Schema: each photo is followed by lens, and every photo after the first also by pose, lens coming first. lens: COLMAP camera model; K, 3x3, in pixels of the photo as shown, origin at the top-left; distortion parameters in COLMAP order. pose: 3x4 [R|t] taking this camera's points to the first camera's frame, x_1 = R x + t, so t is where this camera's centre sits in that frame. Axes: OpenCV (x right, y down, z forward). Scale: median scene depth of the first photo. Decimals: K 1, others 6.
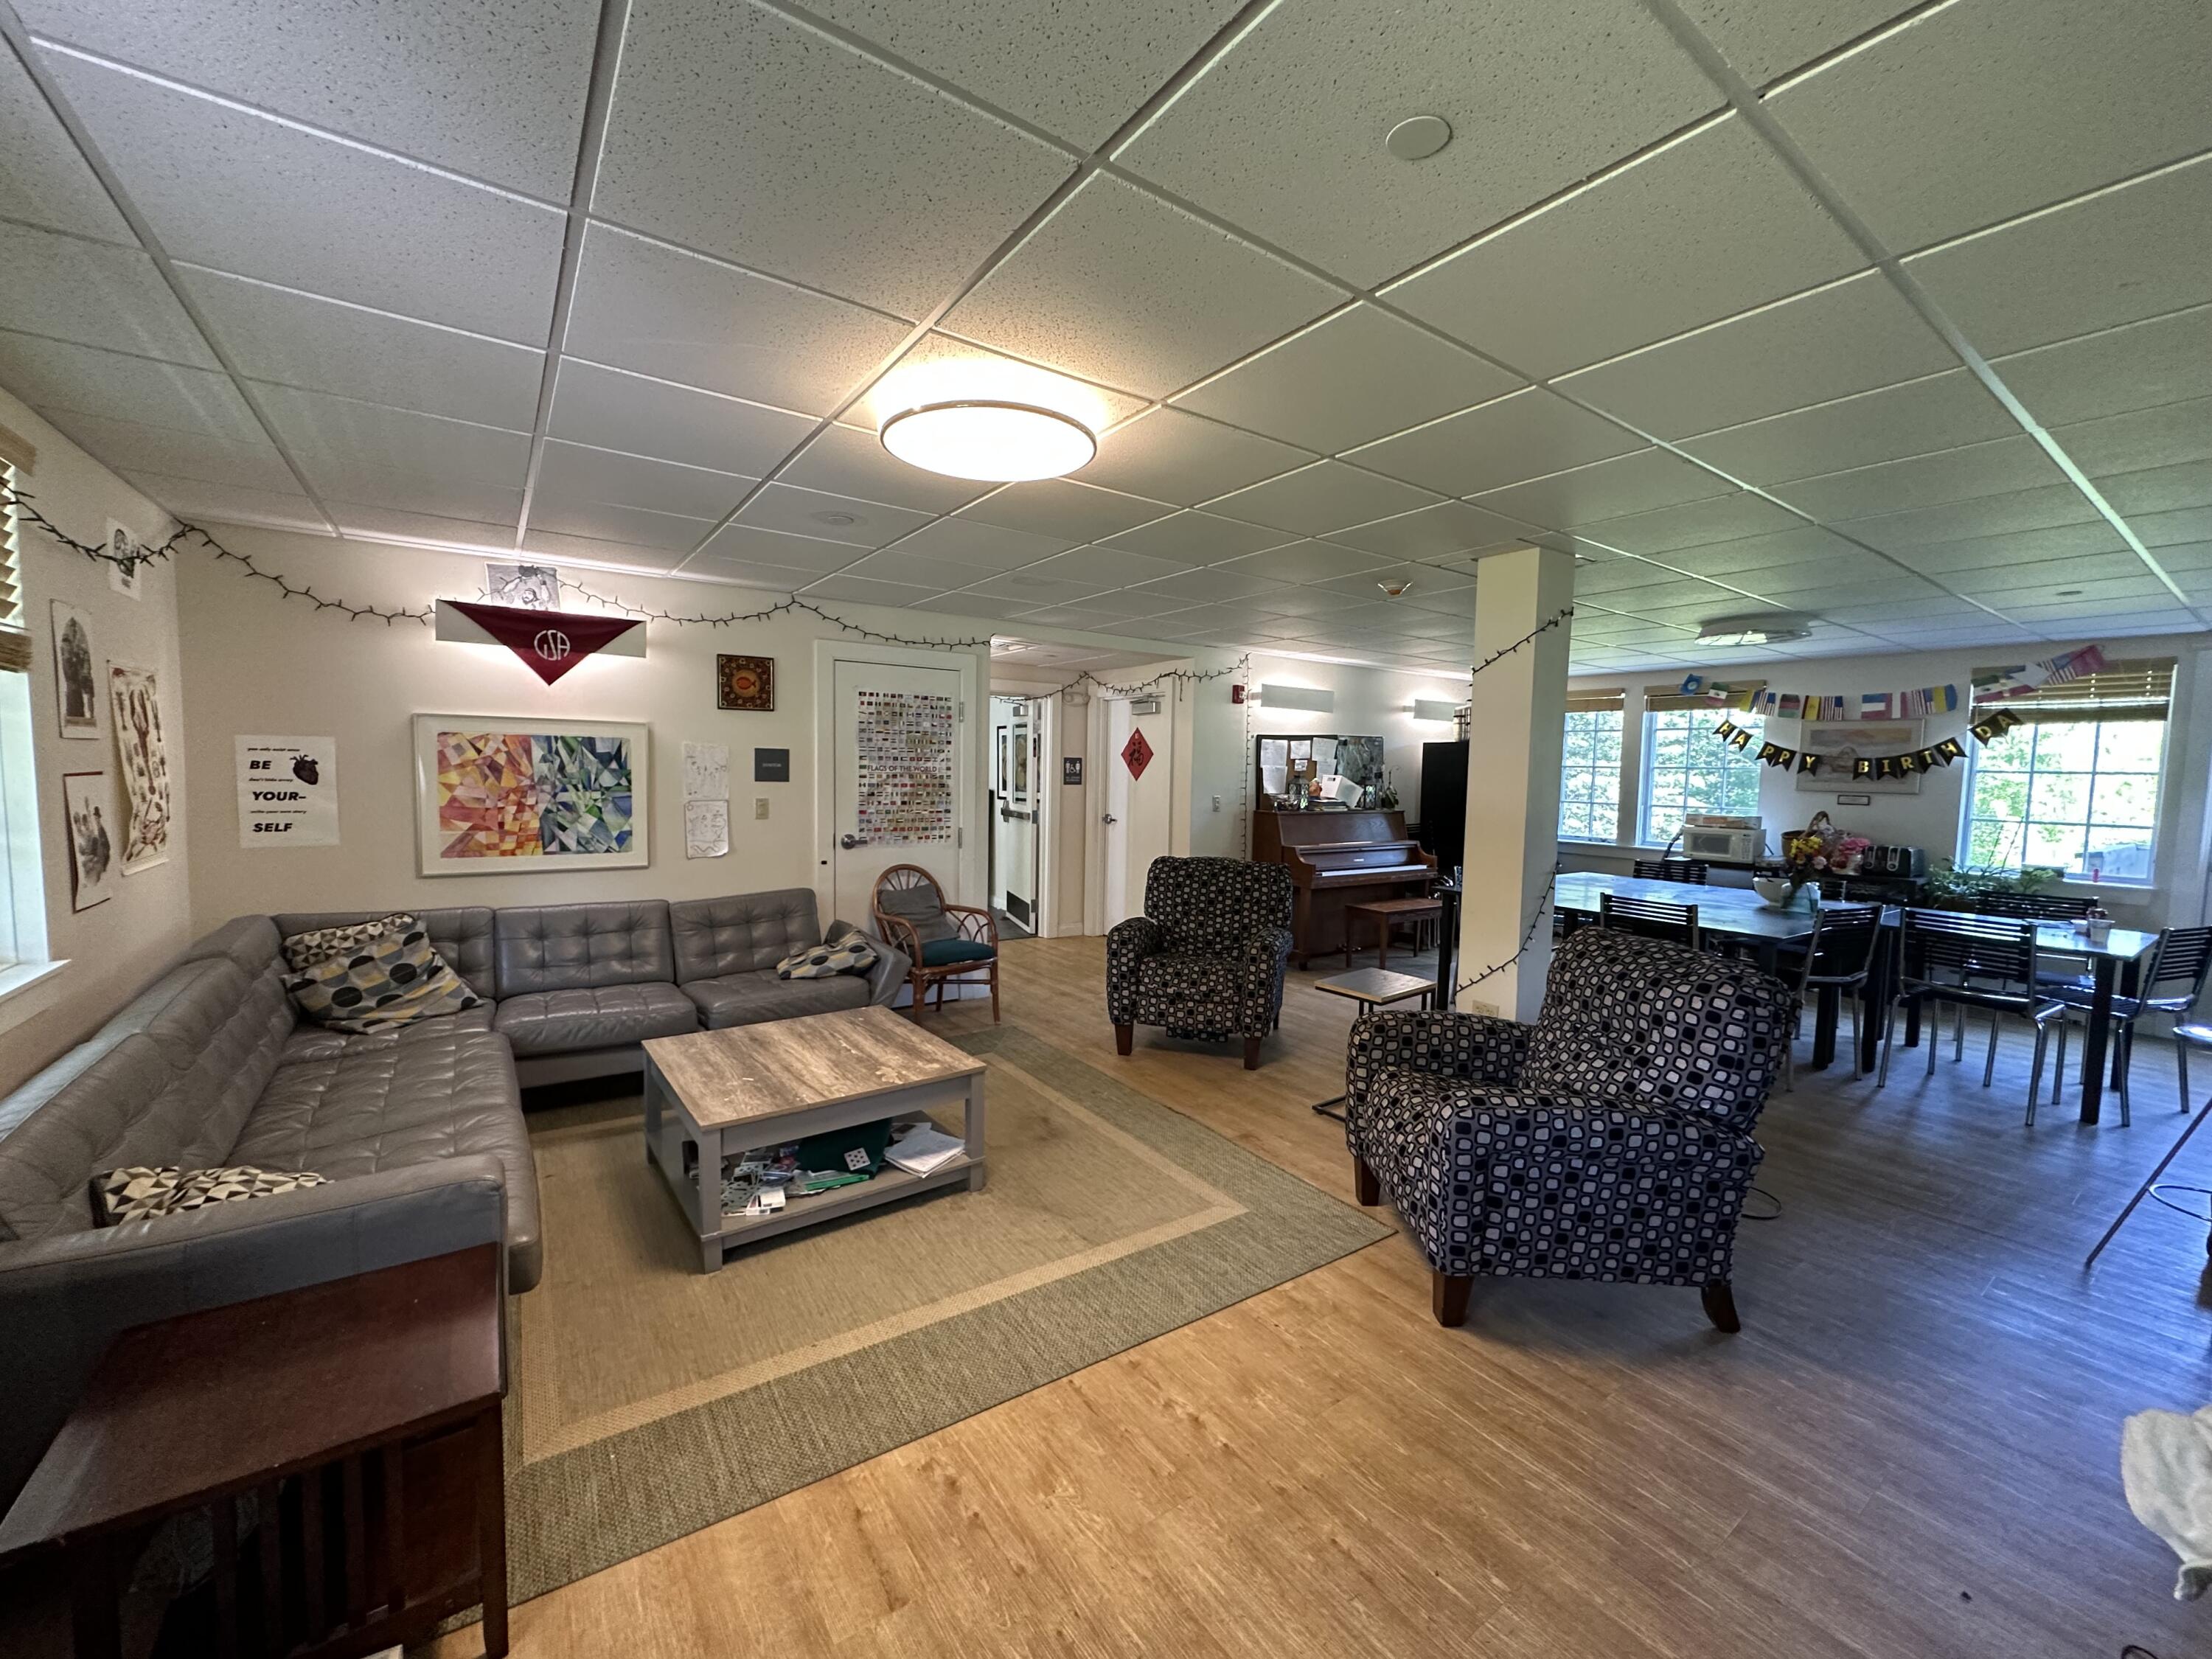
lens RADIAL K [[881.0, 0, 1105.1], [0, 881.0, 832.7], [0, 0, 1]] dist [-0.002242, 0.000095]
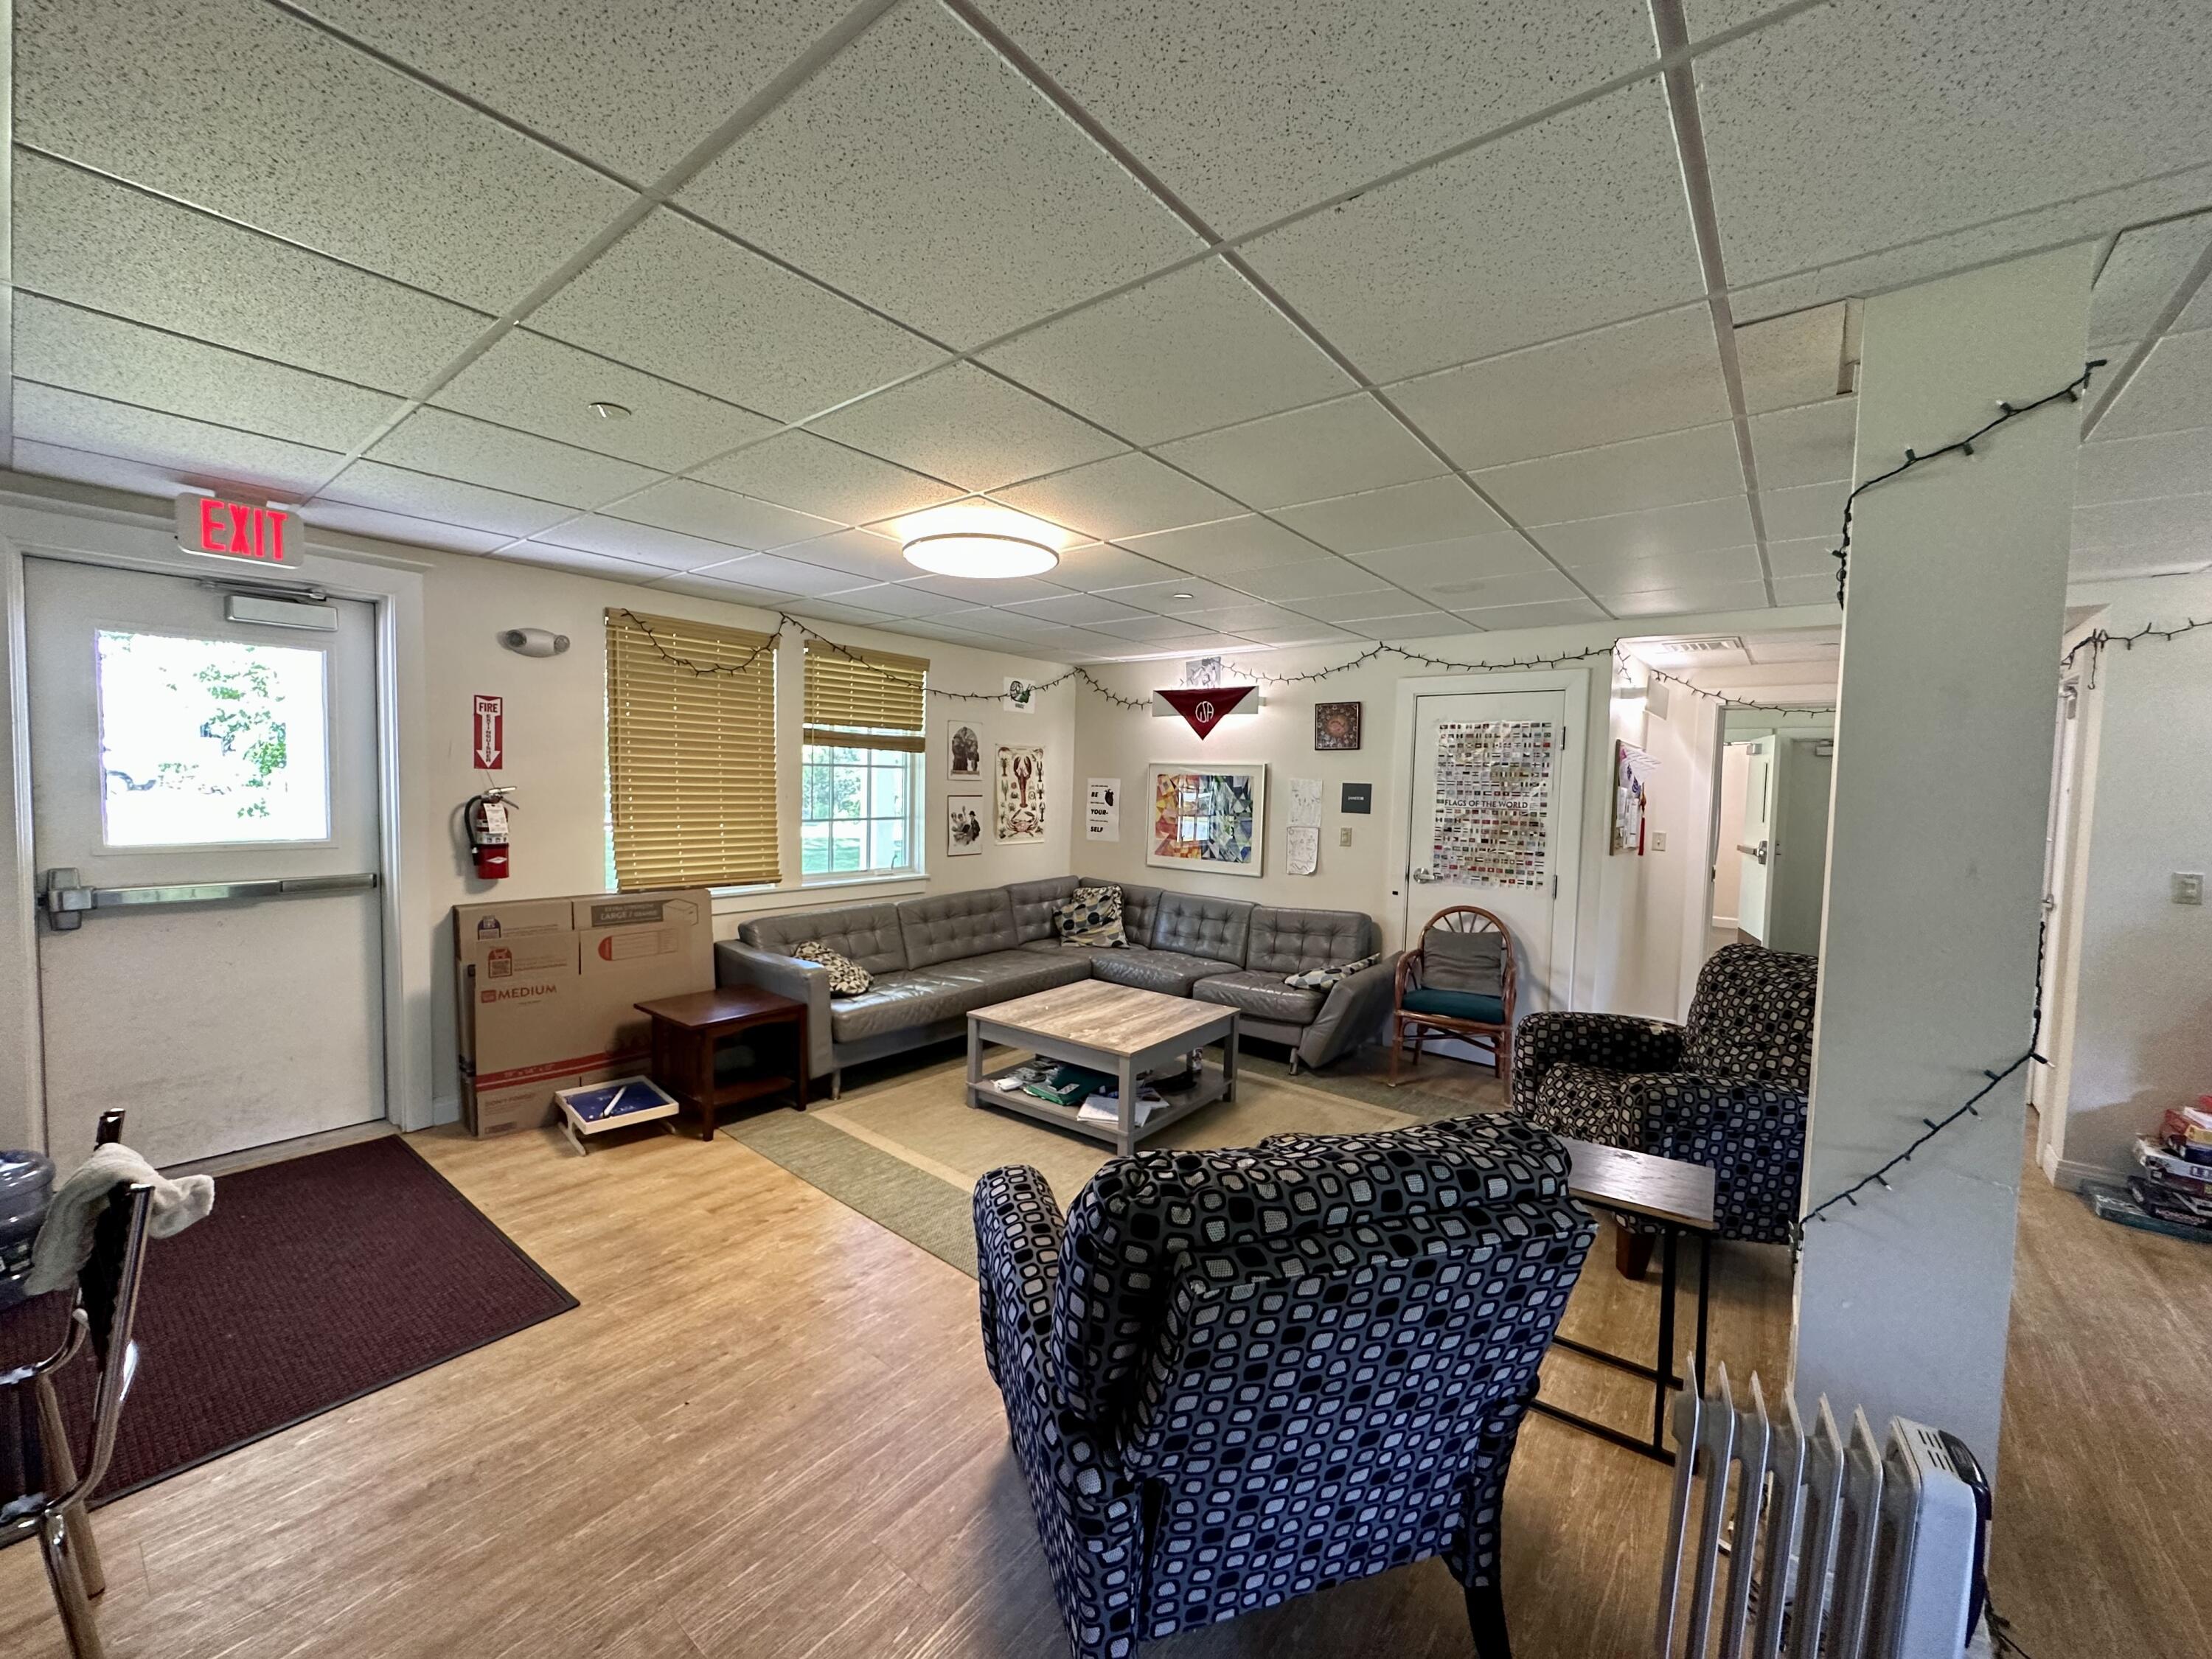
lens RADIAL K [[881.0, 0, 1103.7], [0, 881.0, 832.1], [0, 0, 1]] dist [-0.002242, 0.000095]
pose [[0.274954, 0.041131, -0.960577, 0.676095], [-0.090696, 0.995739, 0.016675, -0.027500], [0.957170, 0.082536, 0.277513, 0.446362]]
